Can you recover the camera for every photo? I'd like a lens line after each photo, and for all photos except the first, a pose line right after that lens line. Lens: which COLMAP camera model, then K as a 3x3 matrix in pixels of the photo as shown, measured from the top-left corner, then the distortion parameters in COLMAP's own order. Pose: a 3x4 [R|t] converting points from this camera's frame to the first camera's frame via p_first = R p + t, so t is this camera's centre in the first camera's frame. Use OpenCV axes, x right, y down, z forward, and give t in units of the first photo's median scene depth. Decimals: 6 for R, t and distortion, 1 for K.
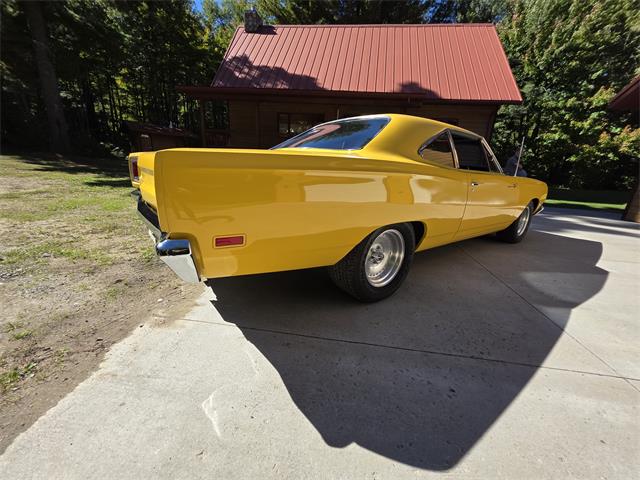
lens RADIAL K [[256.2, 0, 320.0], [0, 256.2, 240.0], [0, 0, 1]] dist [0.002242, 0.000439]
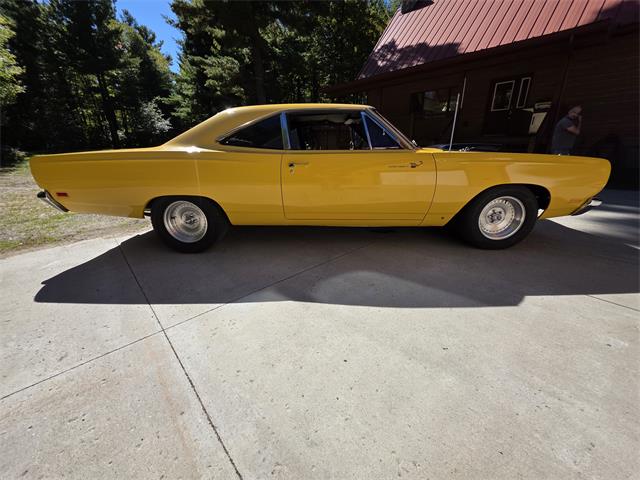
lens RADIAL K [[254.0, 0, 320.0], [0, 254.0, 240.0], [0, 0, 1]] dist [0.000873, -0.000223]
pose [[0.775389, 0.150040, -0.613400, 1.108940], [-0.119605, 0.988675, 0.090642, -0.029015], [0.620054, 0.003083, 0.784553, 0.249137]]
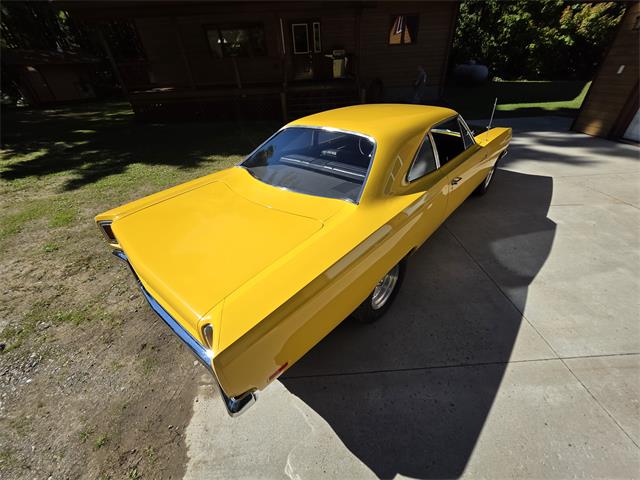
lens RADIAL K [[259.9, 0, 318.7], [0, 259.9, 237.6], [0, 0, 1]] dist [0.002211, 0.000080]
pose [[0.978127, -0.185913, 0.093292, -0.069464], [0.149699, 0.940565, 0.304840, -0.346855], [-0.144421, -0.284206, 0.947824, 0.005756]]
